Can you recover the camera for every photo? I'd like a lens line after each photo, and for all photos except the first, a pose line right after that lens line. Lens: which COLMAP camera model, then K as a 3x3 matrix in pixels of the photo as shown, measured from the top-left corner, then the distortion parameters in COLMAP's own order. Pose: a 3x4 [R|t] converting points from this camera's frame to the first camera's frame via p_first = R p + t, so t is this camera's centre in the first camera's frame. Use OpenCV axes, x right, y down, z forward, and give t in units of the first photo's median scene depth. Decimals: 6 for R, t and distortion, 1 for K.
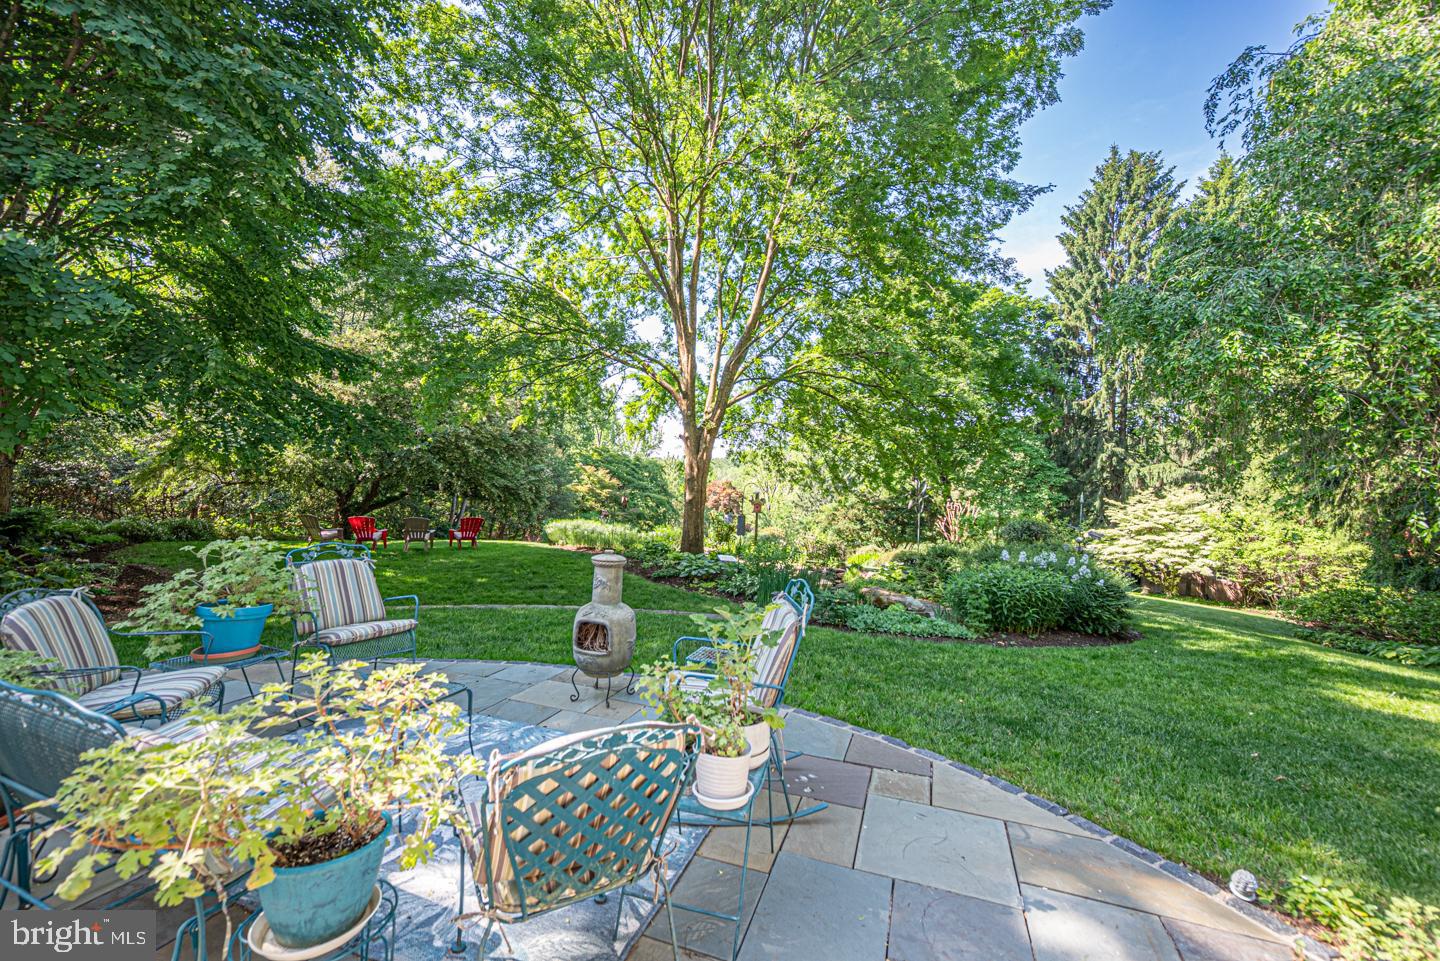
lens RADIAL K [[634.8, 0, 707.9], [0, 634.8, 474.7], [0, 0, 1]] dist [0.000655, 0.000083]
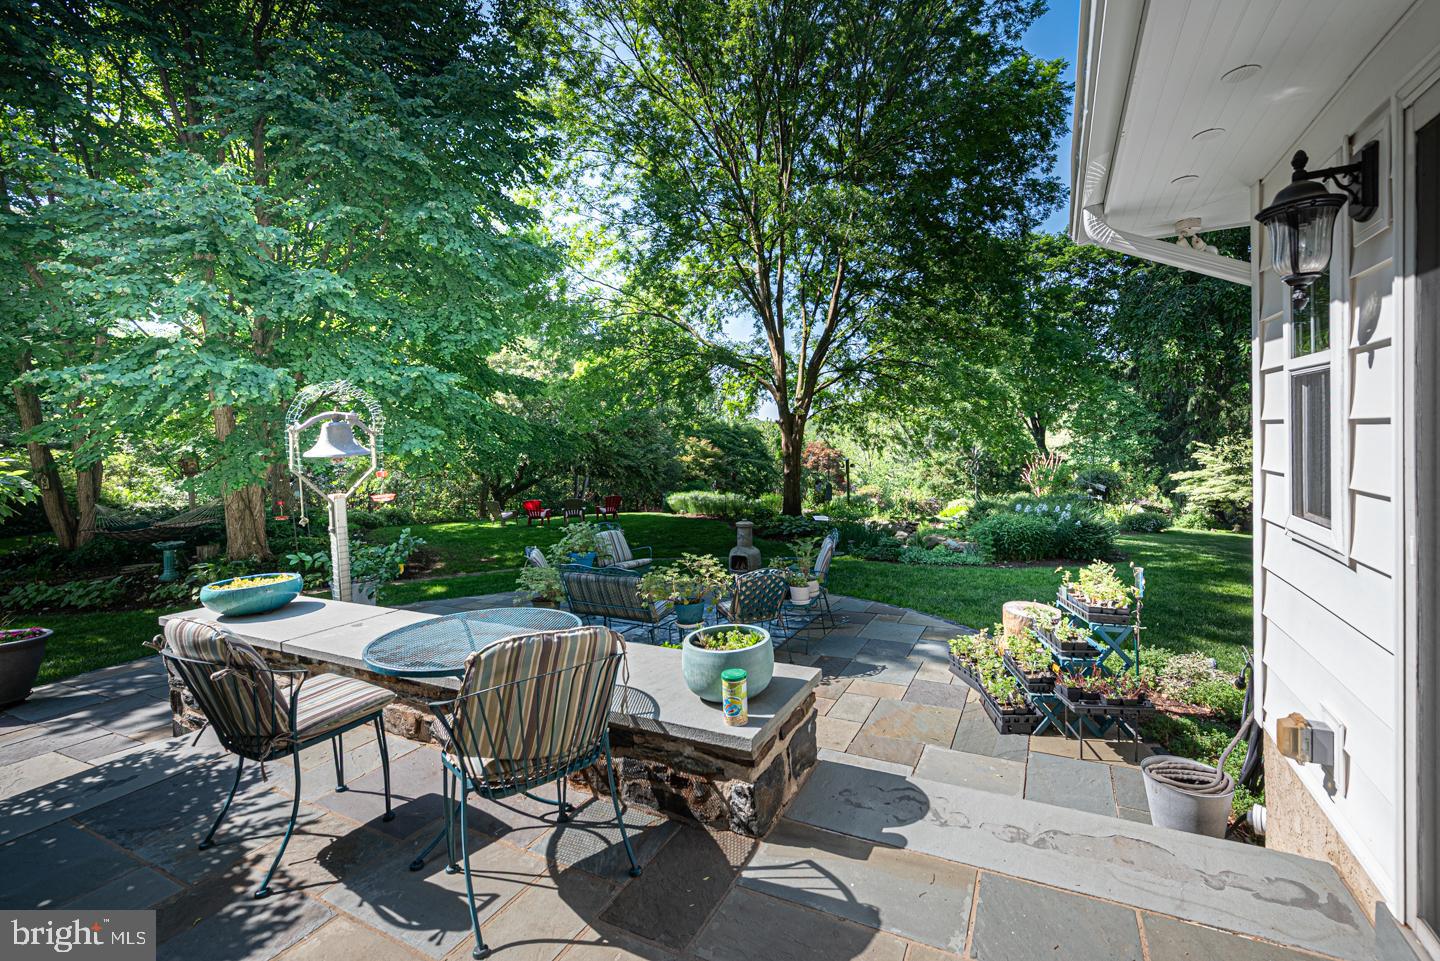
lens RADIAL K [[634.8, 0, 707.9], [0, 634.8, 474.7], [0, 0, 1]] dist [0.000655, 0.000083]
pose [[0.985708, -0.061081, -0.157000, 0.008265], [0.070287, 0.996077, 0.053762, -0.022920], [0.153101, -0.064029, 0.986134, -0.164874]]
